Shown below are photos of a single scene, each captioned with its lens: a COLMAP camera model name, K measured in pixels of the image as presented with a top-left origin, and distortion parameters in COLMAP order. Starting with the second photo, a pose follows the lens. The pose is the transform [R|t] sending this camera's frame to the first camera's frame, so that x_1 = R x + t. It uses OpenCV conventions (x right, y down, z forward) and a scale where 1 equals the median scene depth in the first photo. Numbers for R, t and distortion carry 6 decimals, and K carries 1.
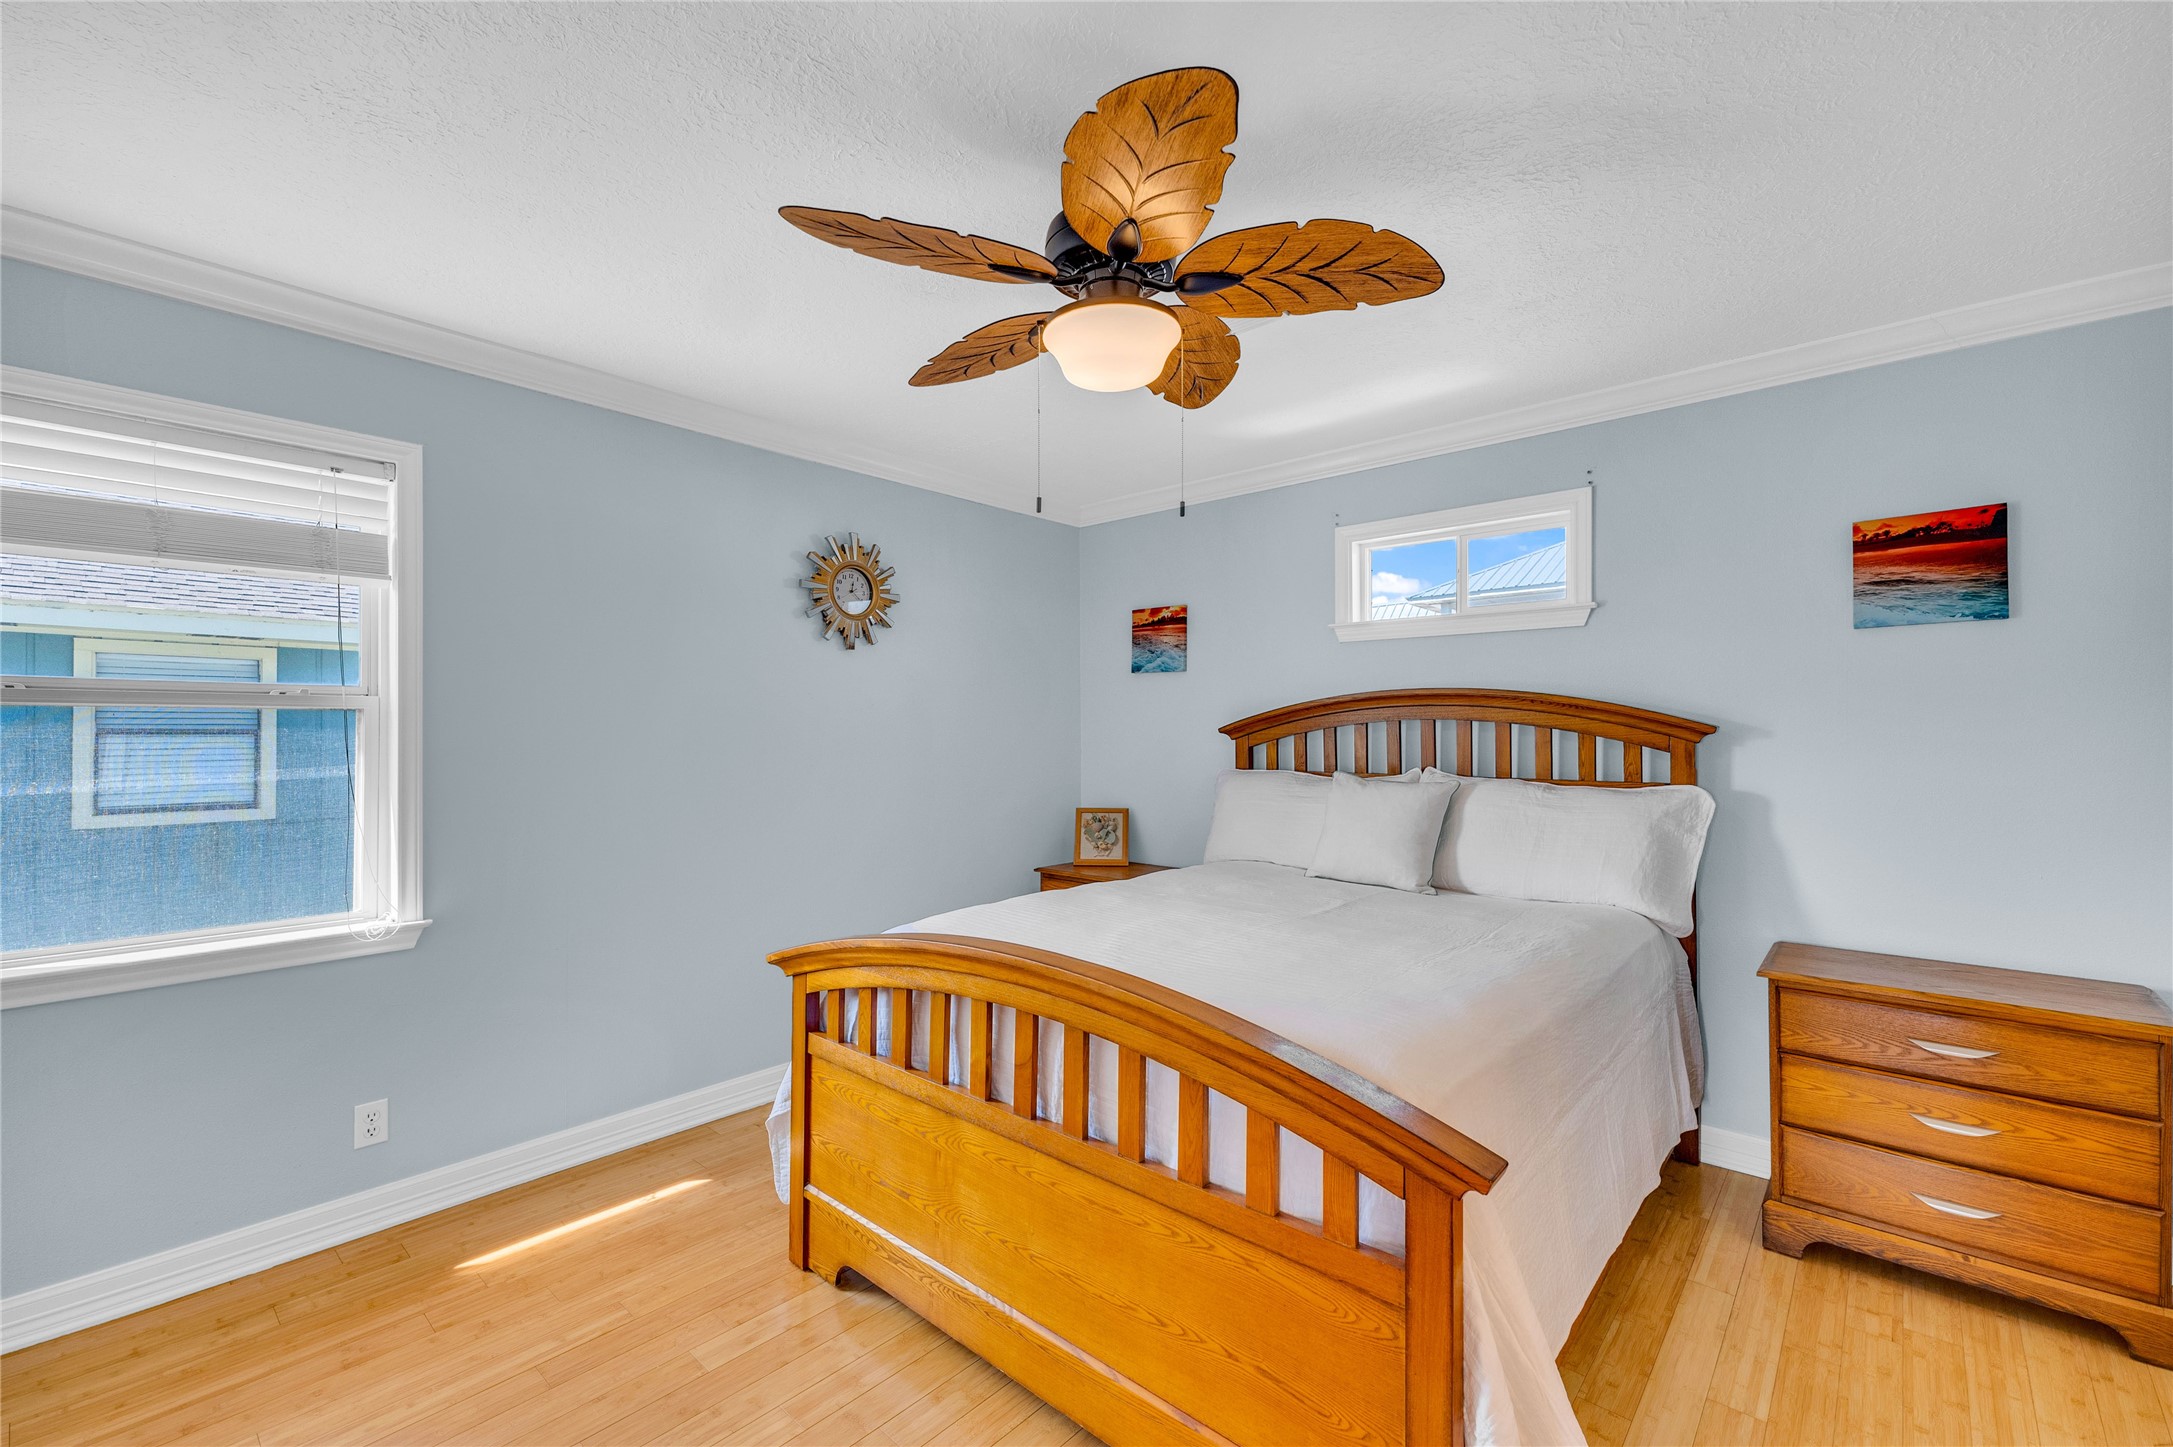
lens RADIAL K [[930.1, 0, 1087.5], [0, 930.1, 719.0], [0, 0, 1]] dist [0.009857, -0.002051]
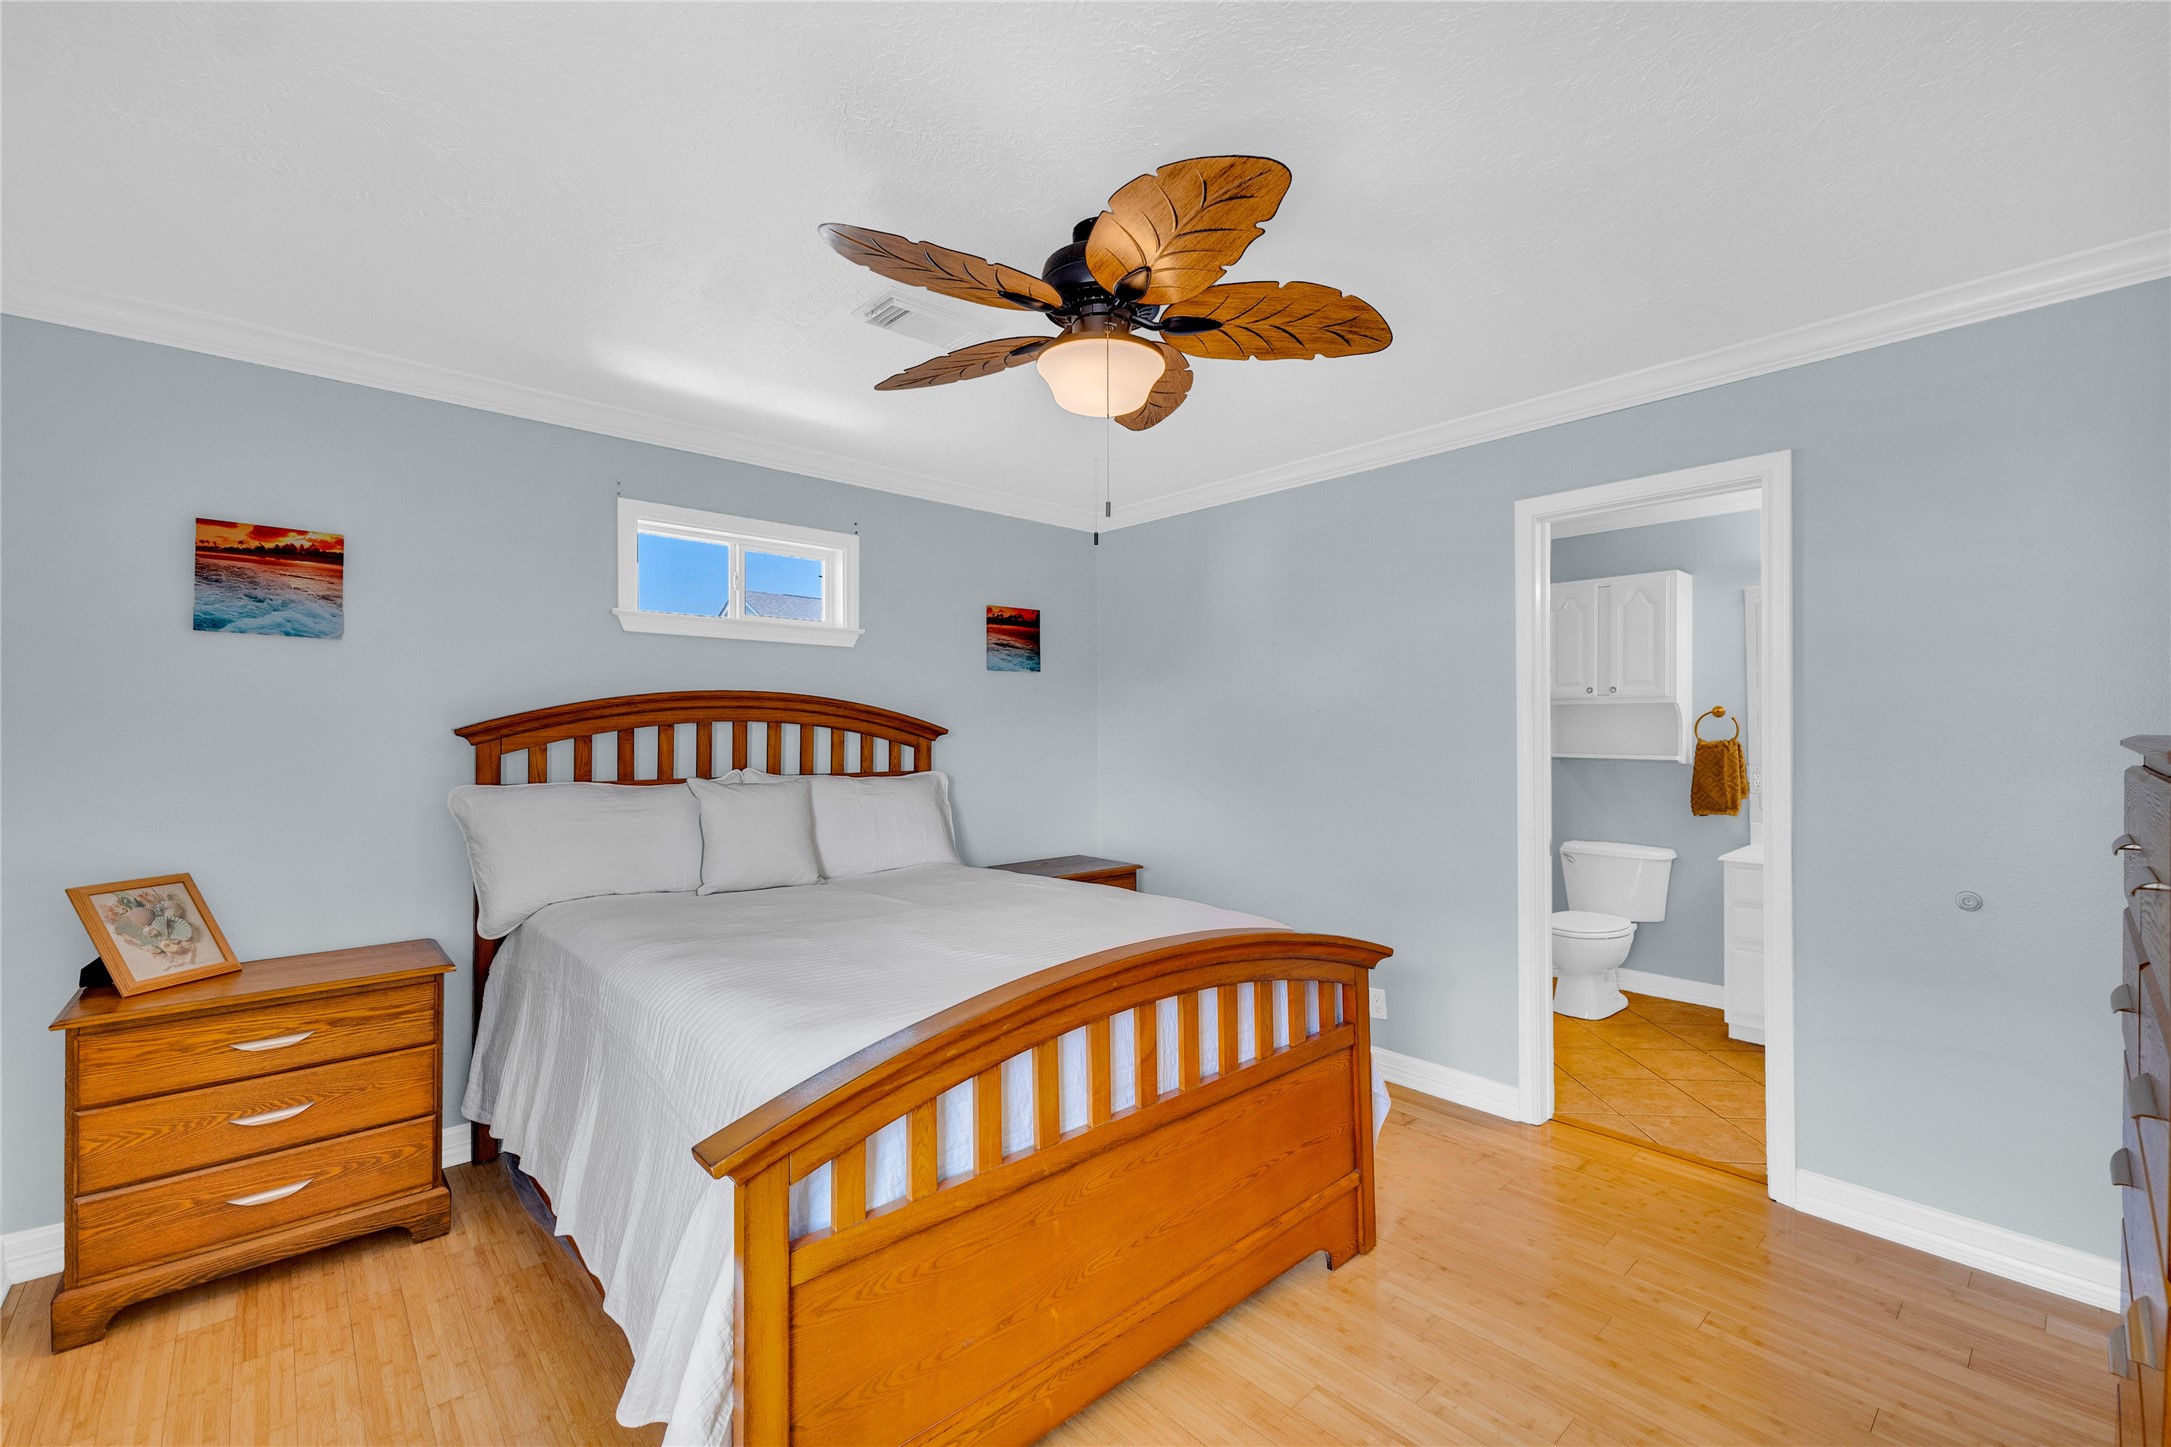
lens RADIAL K [[929.3, 0, 1089.2], [0, 929.3, 728.4], [0, 0, 1]] dist [0.009857, -0.002051]
pose [[0.076834, 0.004107, 0.997035, -0.525094], [-0.013104, 0.999909, -0.003109, 0.004956], [-0.996958, -0.012827, 0.076881, 0.469308]]
